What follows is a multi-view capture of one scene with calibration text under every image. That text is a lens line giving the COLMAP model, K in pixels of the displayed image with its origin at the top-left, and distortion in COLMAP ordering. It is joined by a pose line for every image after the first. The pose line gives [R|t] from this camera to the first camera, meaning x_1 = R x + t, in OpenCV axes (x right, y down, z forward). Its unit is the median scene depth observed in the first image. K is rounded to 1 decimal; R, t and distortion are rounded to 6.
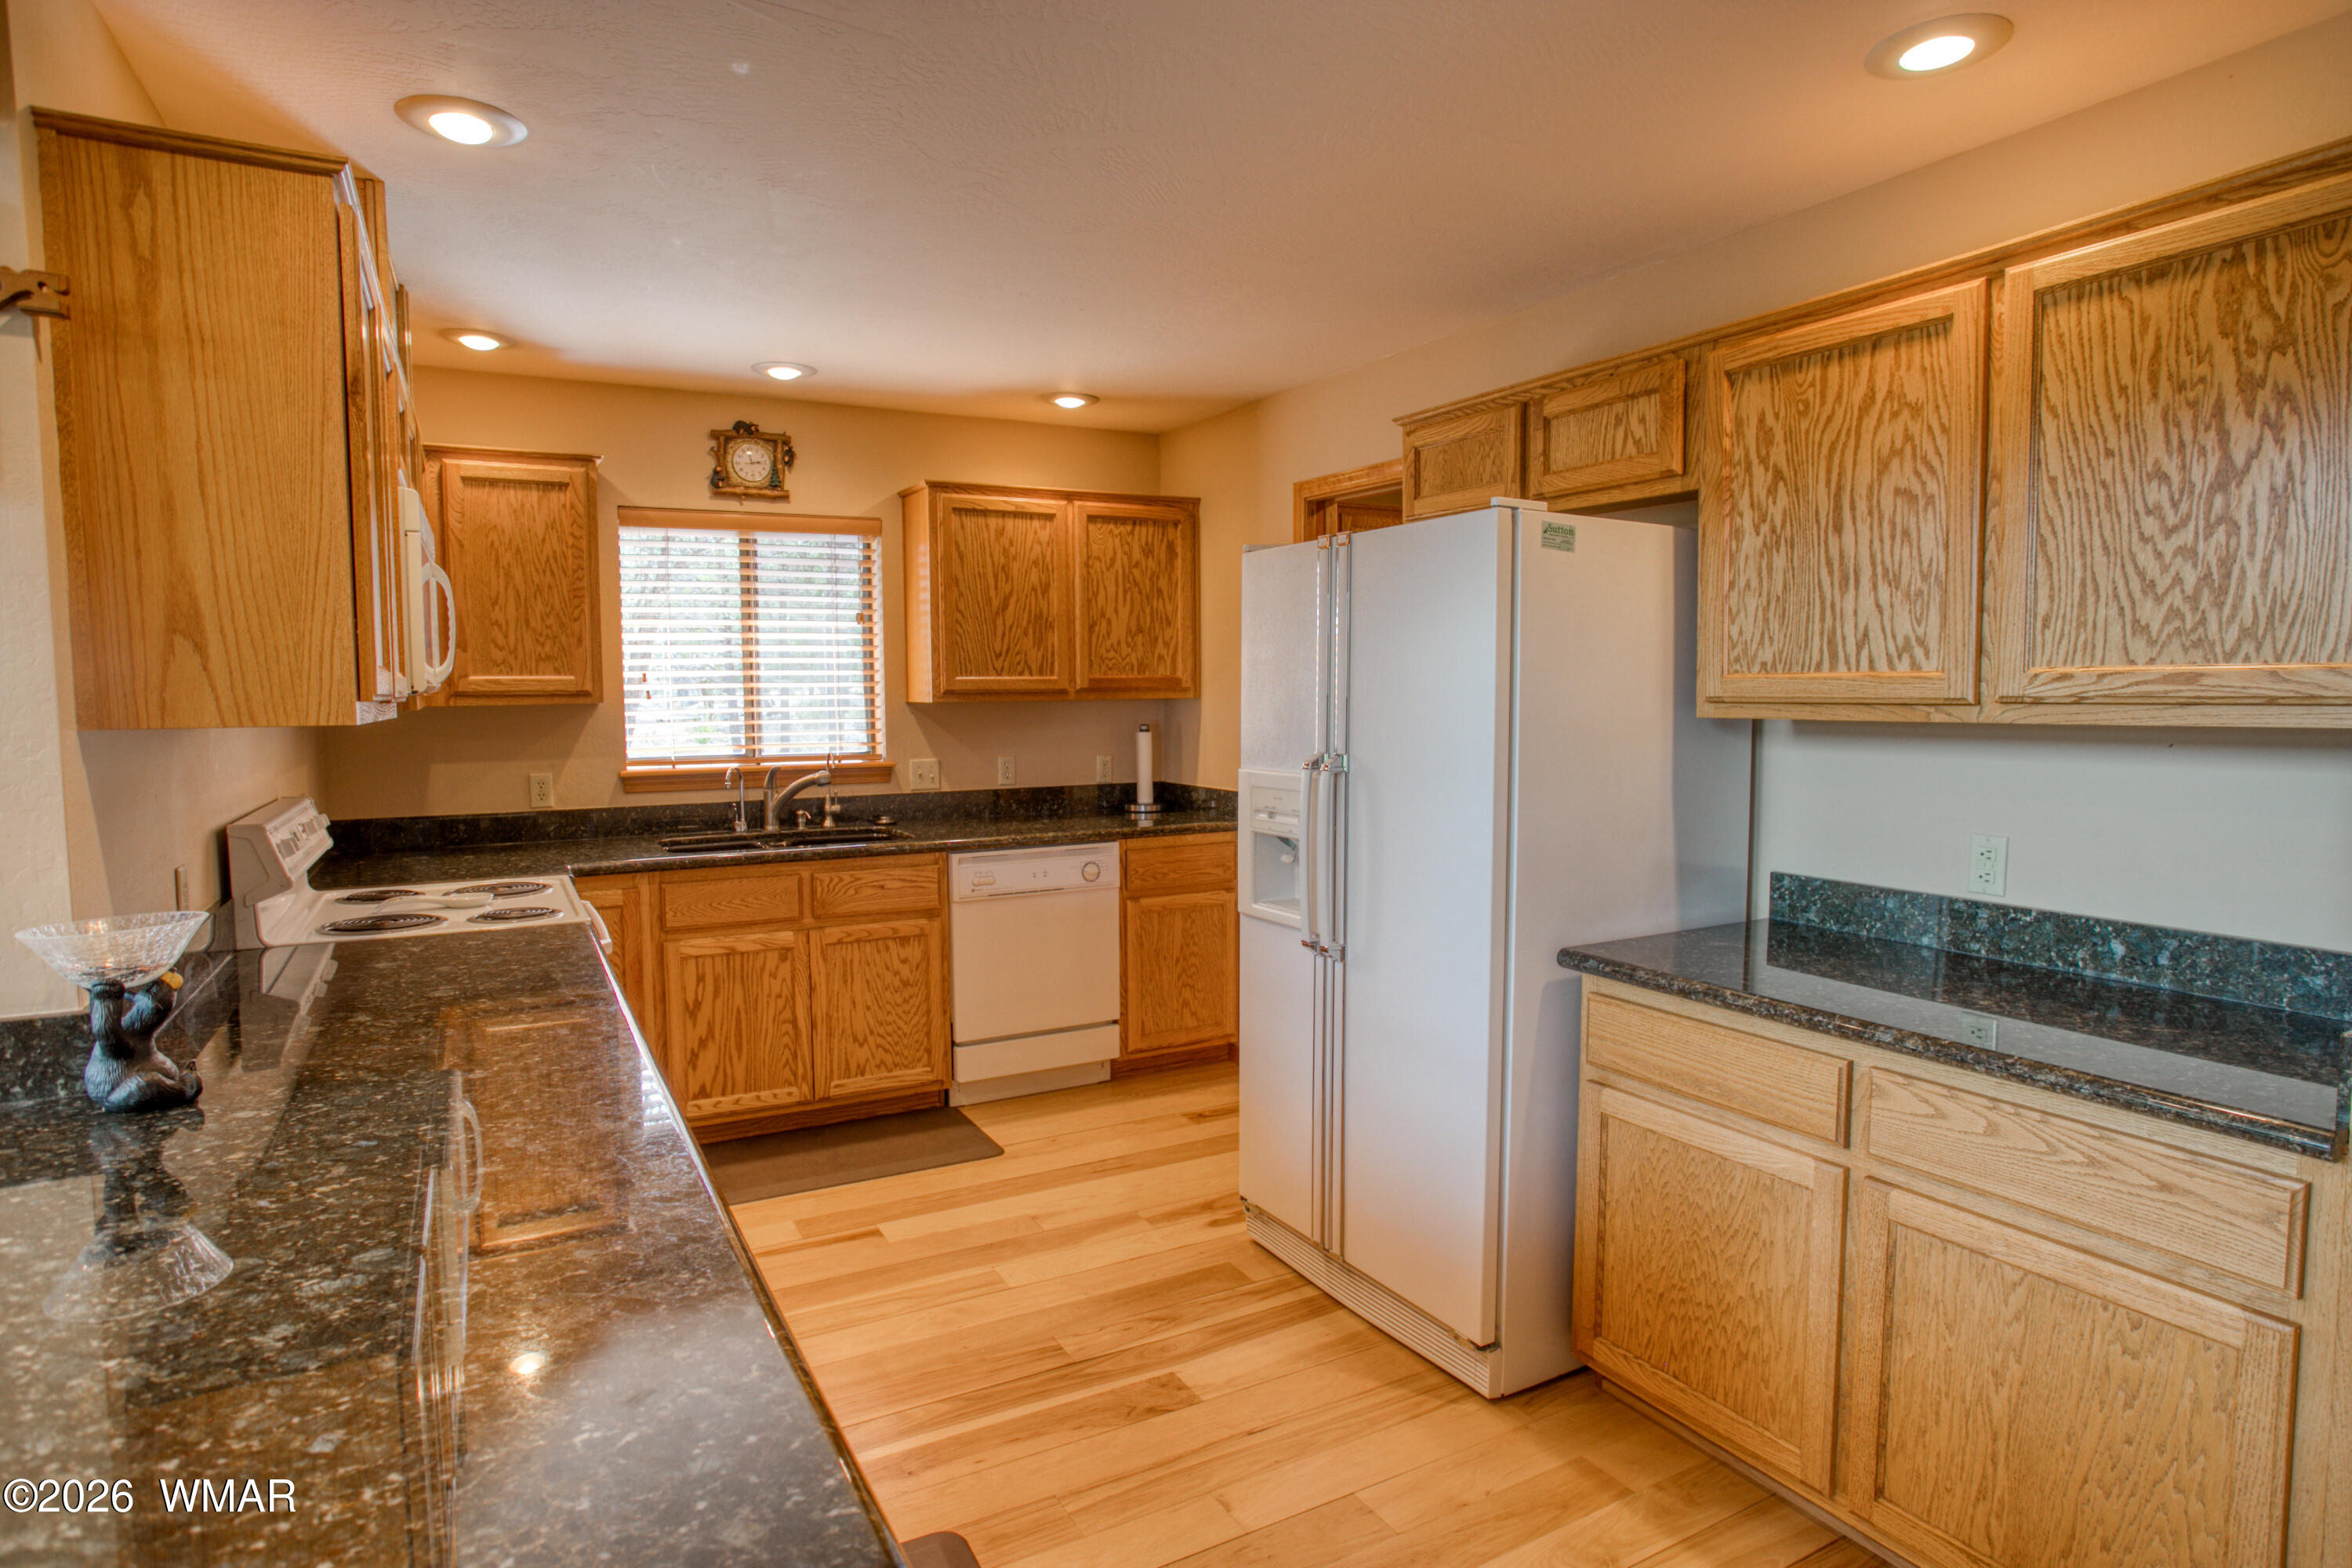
lens RADIAL K [[1300.3, 0, 1183.5], [0, 1300.3, 768.0], [0, 0, 1]] dist [-0.002277, 0.005420]
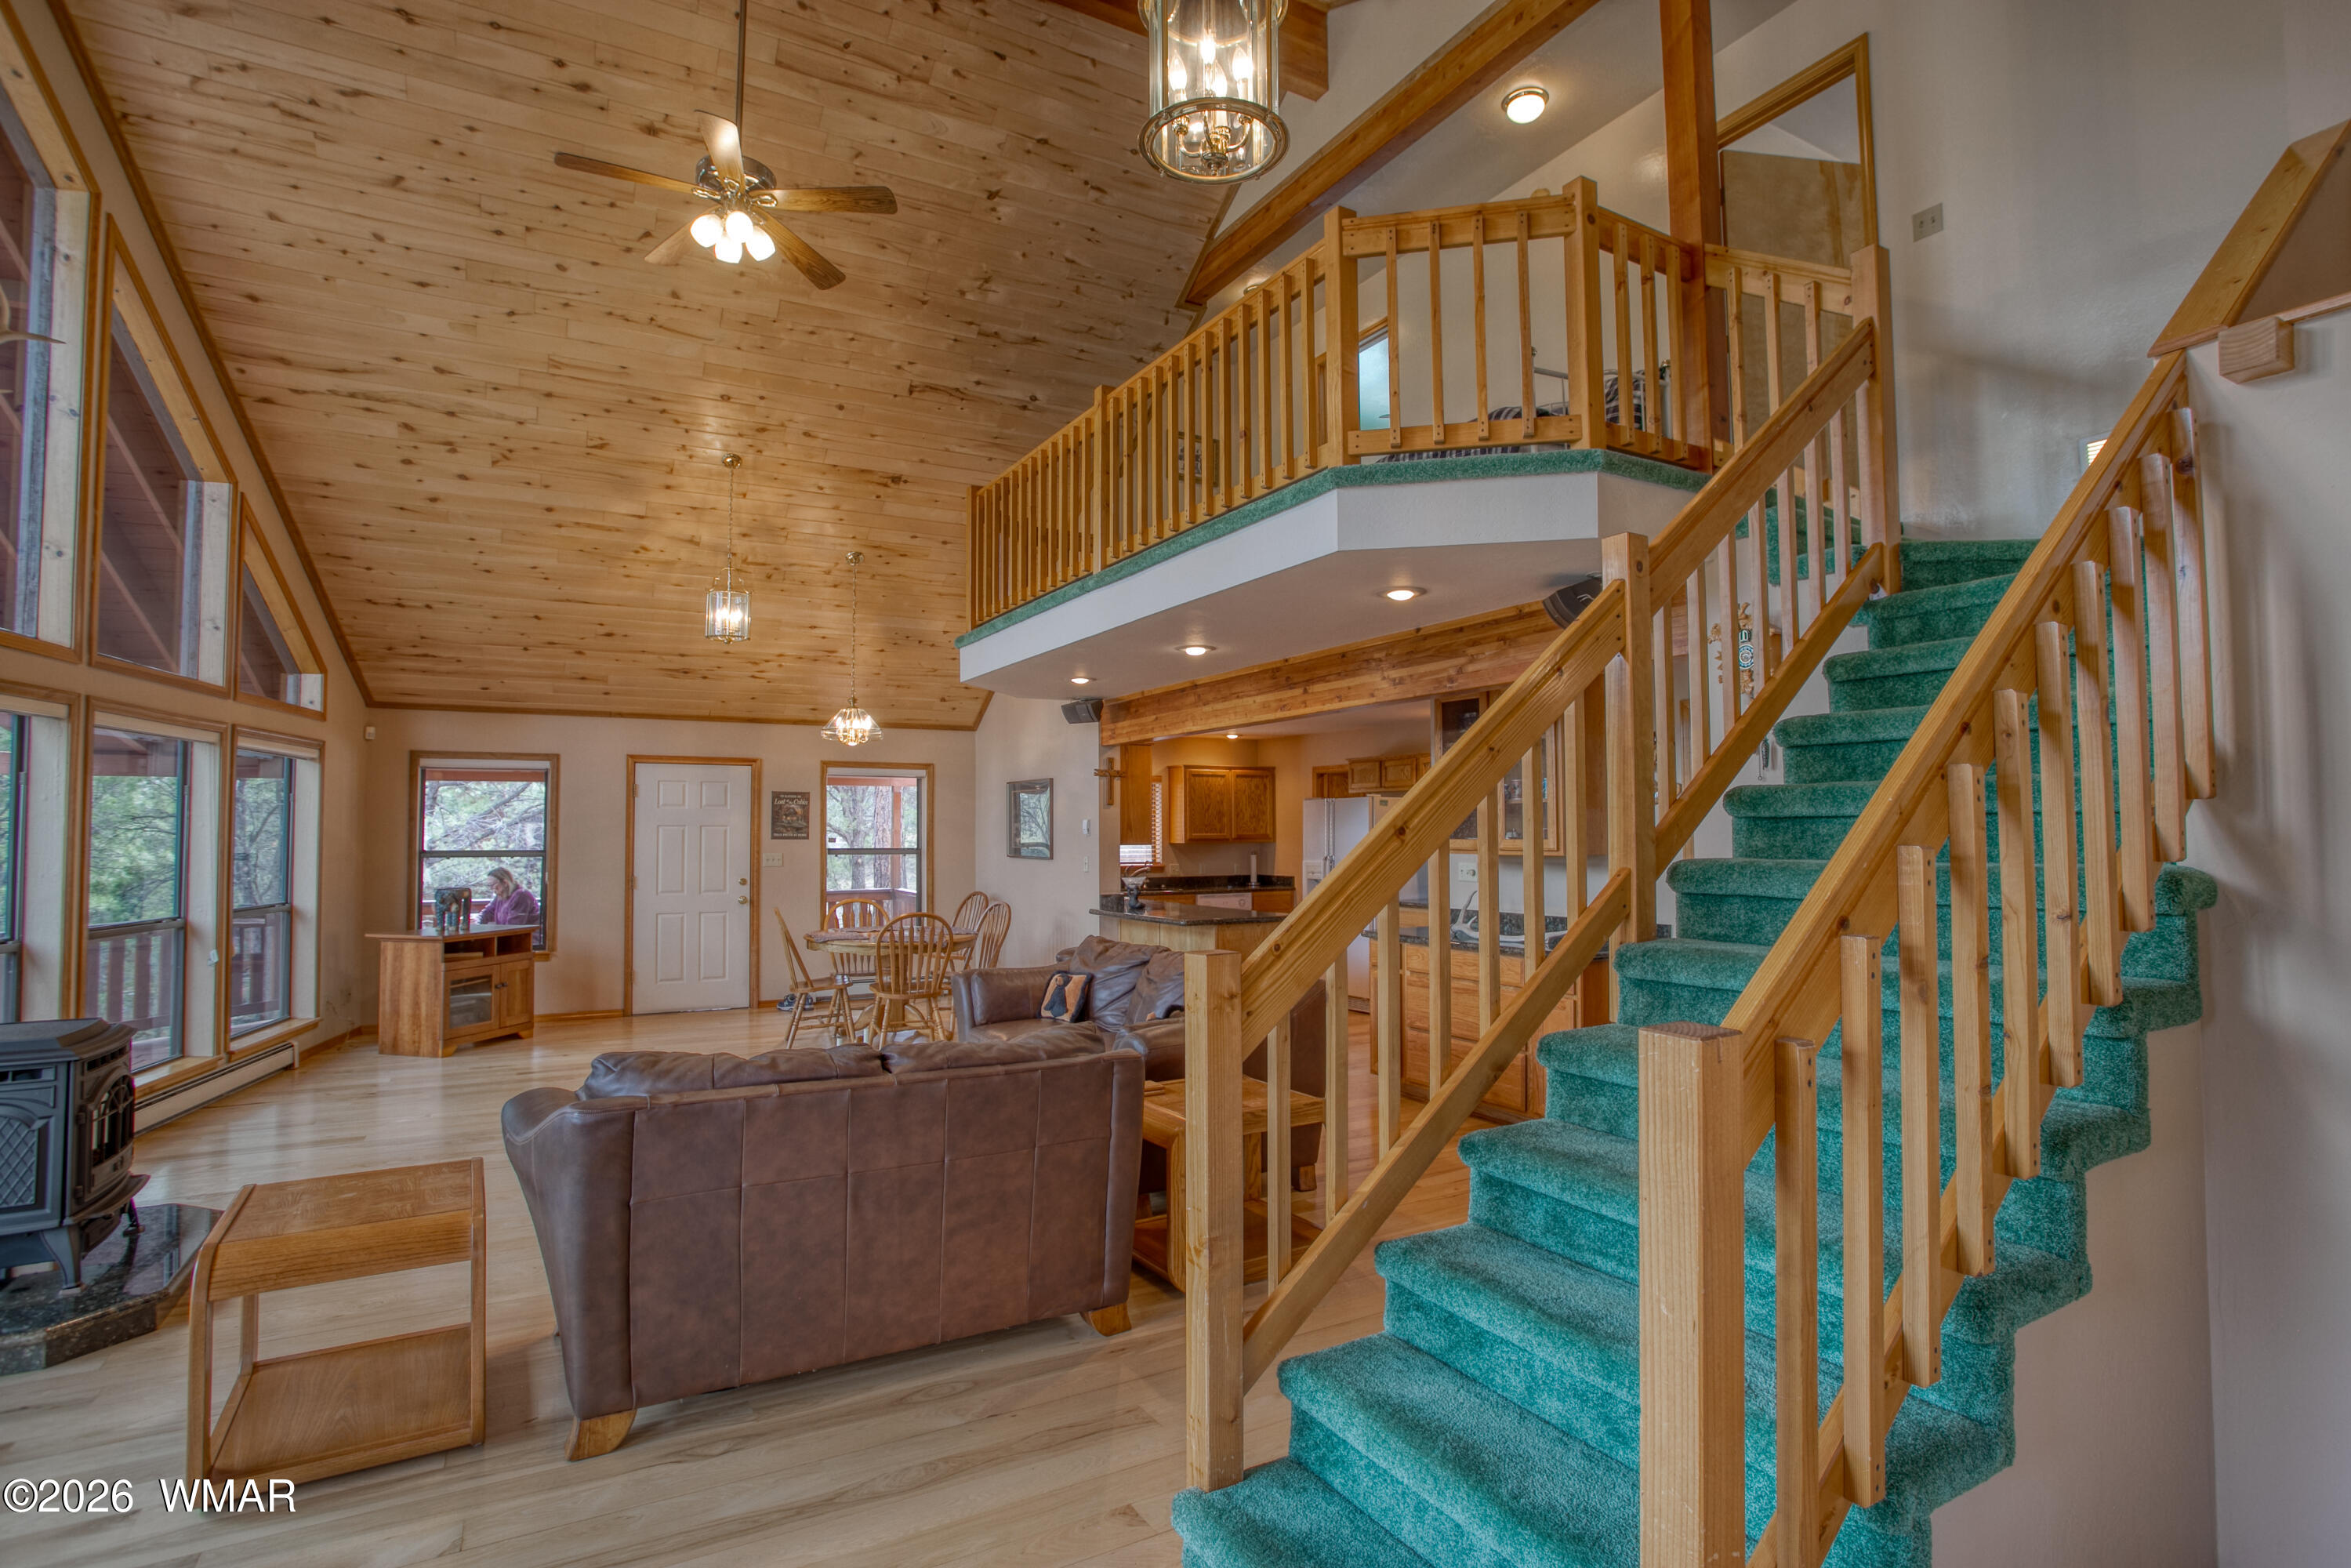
lens RADIAL K [[1151.7, 0, 1197.3], [0, 1151.7, 765.5], [0, 0, 1]] dist [-0.070581, 0.024788]
pose [[0.999602, 0.007150, 0.027304, -0.424470], [-0.003718, 0.992306, -0.123752, 0.166479], [-0.027979, 0.123601, 0.991937, -2.696970]]
